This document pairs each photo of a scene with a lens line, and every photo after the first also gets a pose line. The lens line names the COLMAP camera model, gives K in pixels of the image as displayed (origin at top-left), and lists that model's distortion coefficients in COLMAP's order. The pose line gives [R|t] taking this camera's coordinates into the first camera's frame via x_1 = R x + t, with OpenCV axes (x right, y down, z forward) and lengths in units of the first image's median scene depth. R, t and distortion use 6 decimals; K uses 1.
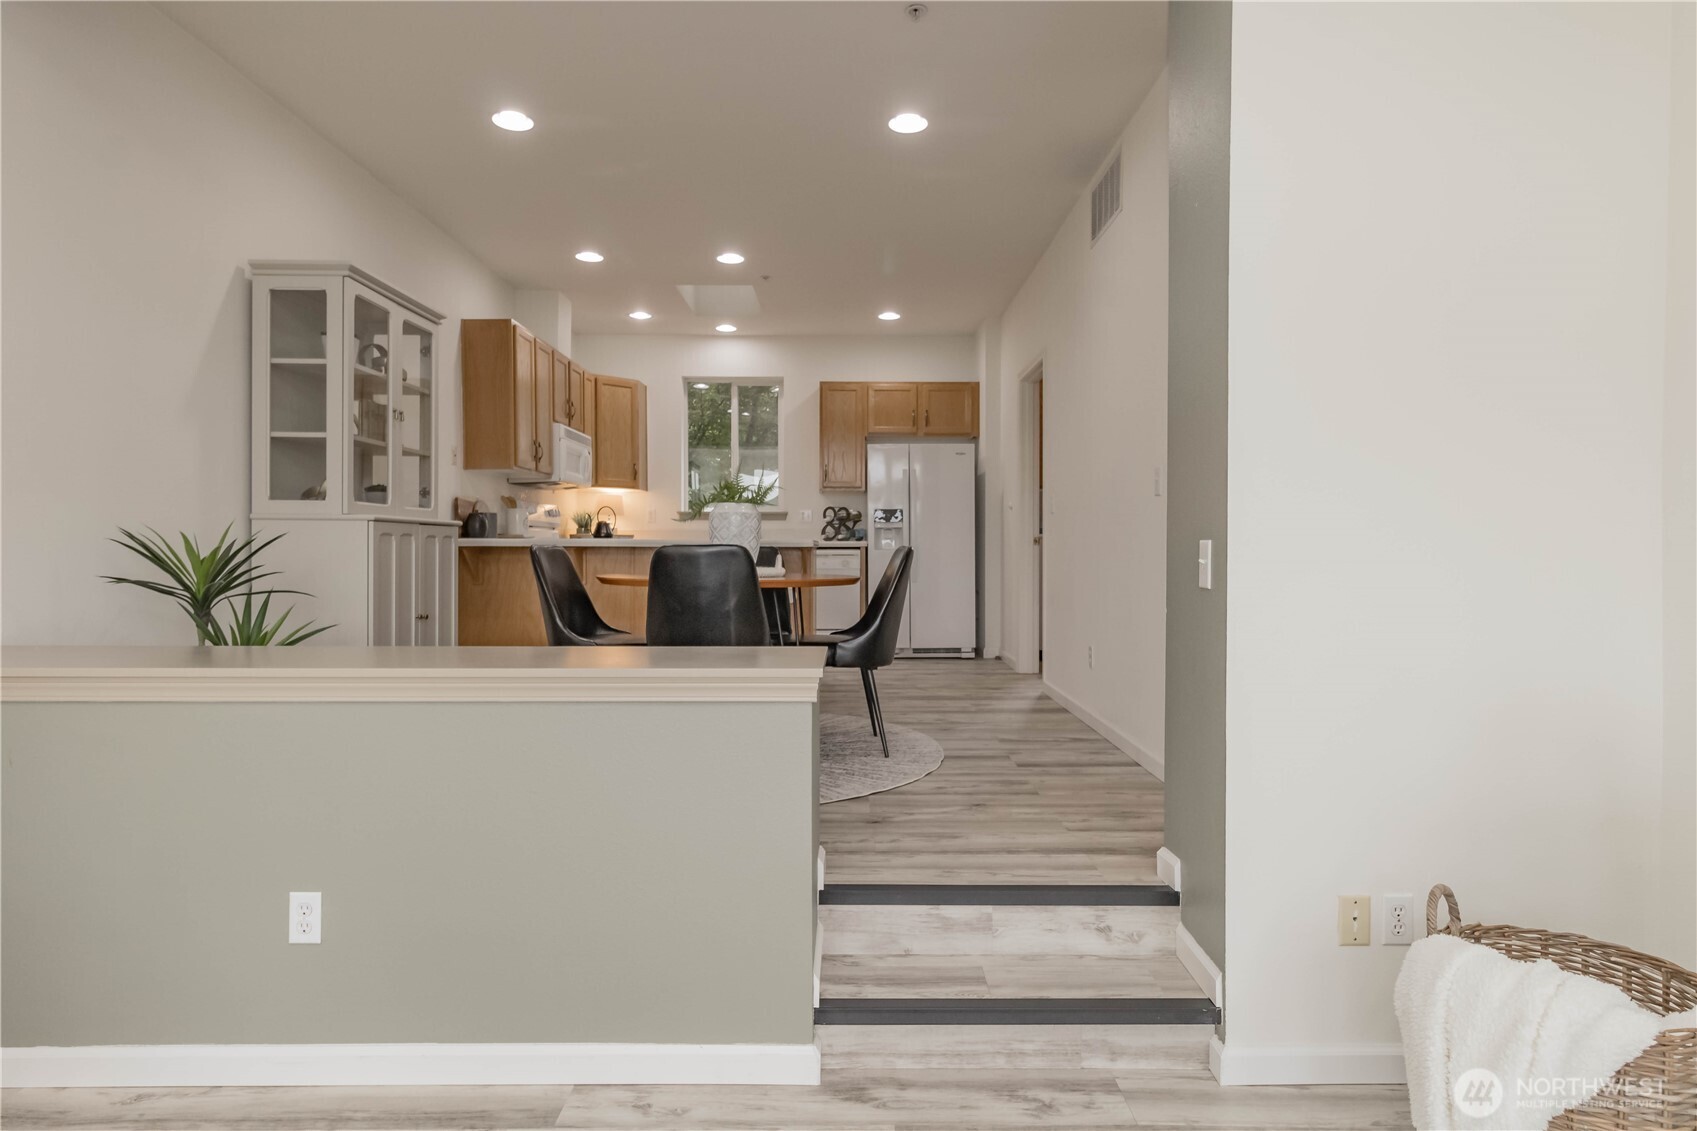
lens RADIAL K [[939.7, 0, 858.2], [0, 939.7, 543.2], [0, 0, 1]] dist [0.002834, 0.002123]
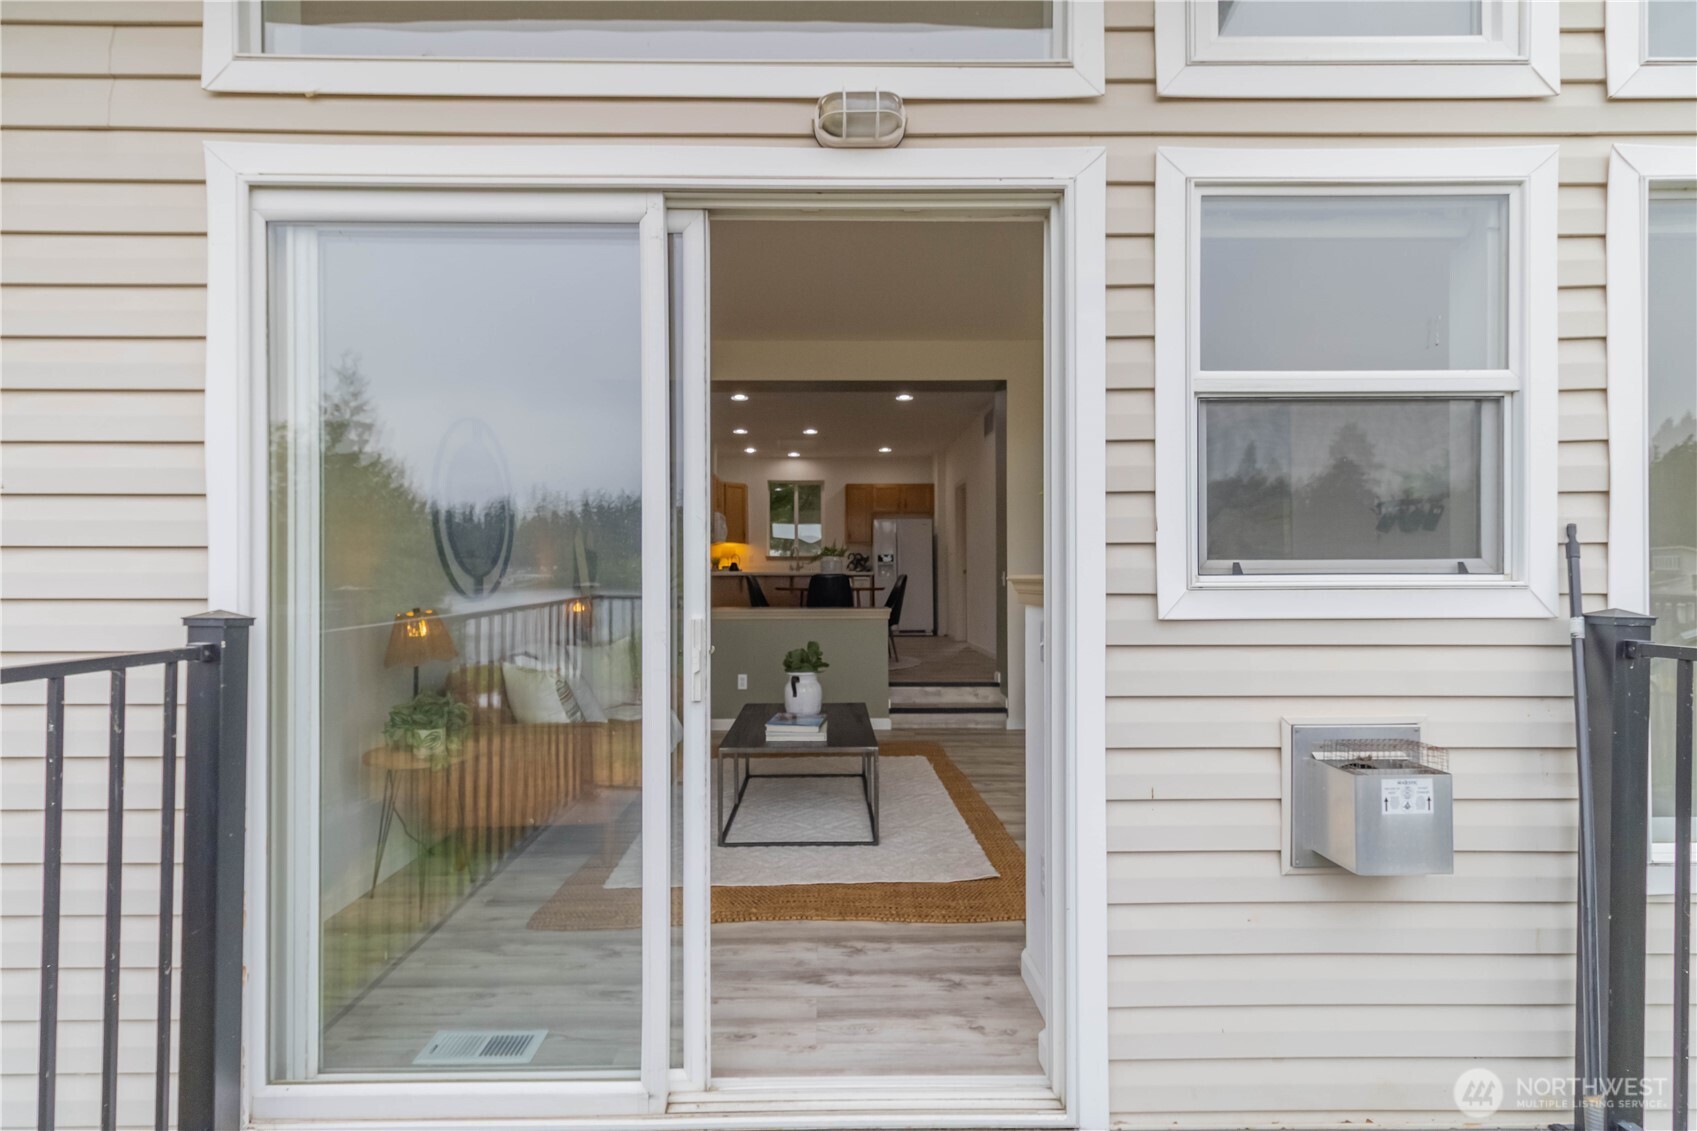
lens RADIAL K [[789.4, 0, 841.7], [0, 789.4, 536.8], [0, 0, 1]] dist [0.002434, 0.000106]
pose [[0.999906, -0.003286, 0.013318, -0.071881], [0.003904, 0.998905, -0.046628, 0.000909], [-0.013150, 0.046676, 0.998824, -0.529126]]
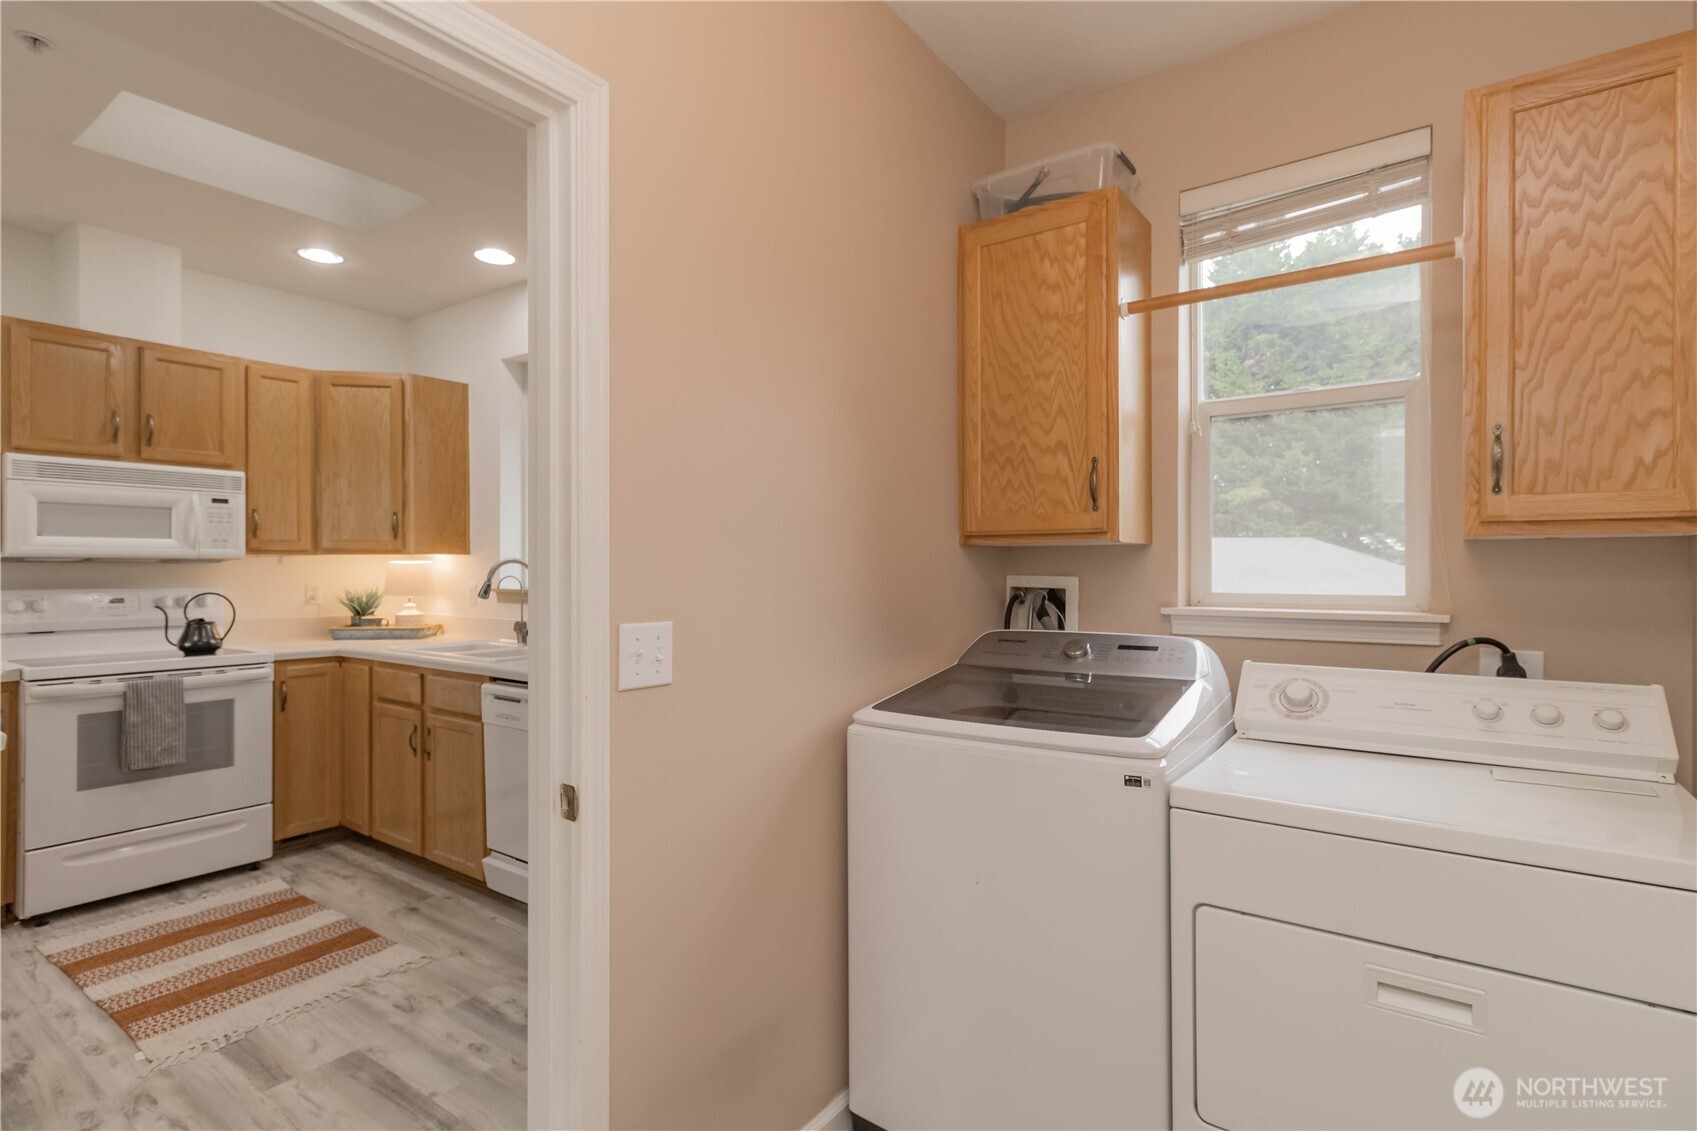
lens RADIAL K [[805.0, 0, 854.5], [0, 805.0, 561.0], [0, 0, 1]] dist [0.003512, 0.000208]
pose [[0.803708, -0.003299, -0.595015, 0.310824], [0.002076, 0.999994, -0.002741, -0.052195], [0.595020, 0.000968, 0.803710, 0.772449]]
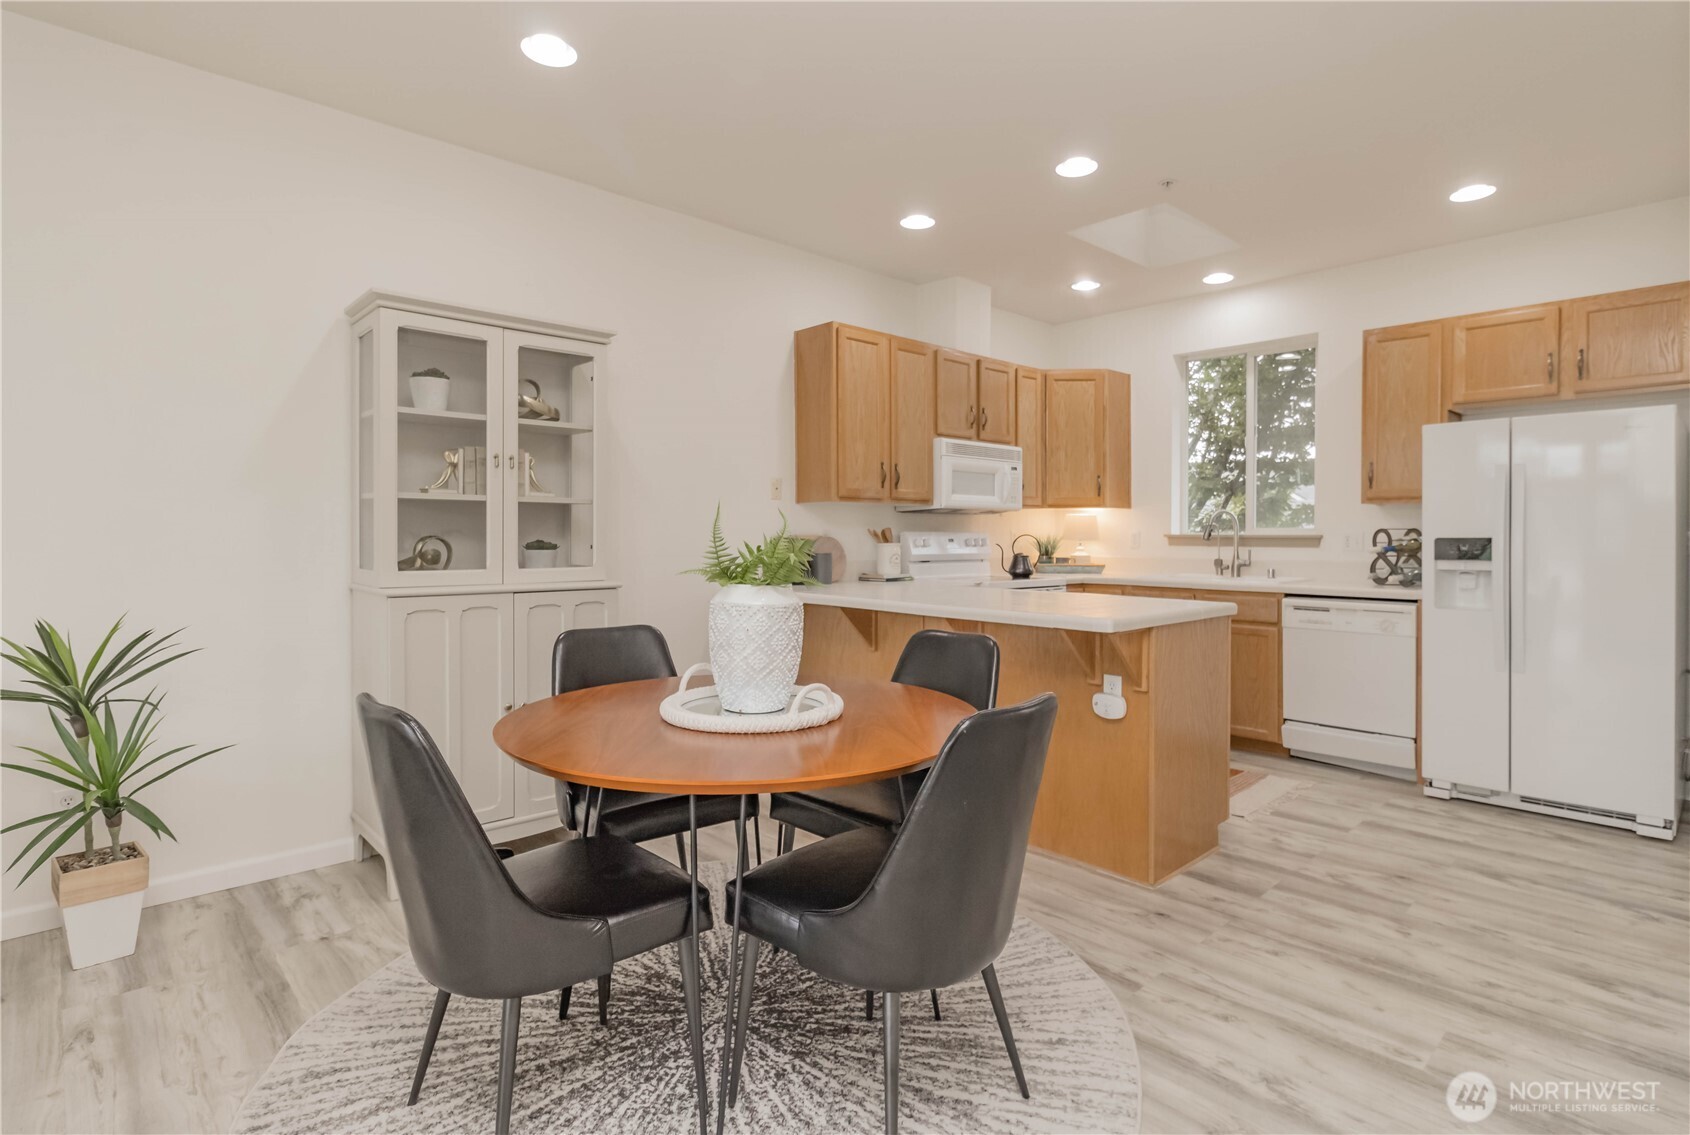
lens RADIAL K [[850.0, 0, 880.5], [0, 850.0, 543.3], [0, 0, 1]] dist [-0.002734, -0.000789]
pose [[0.686700, 0.010547, -0.726864, 0.157719], [0.002281, 0.999859, 0.016664, -0.040893], [0.726937, -0.013101, 0.686579, 0.382376]]
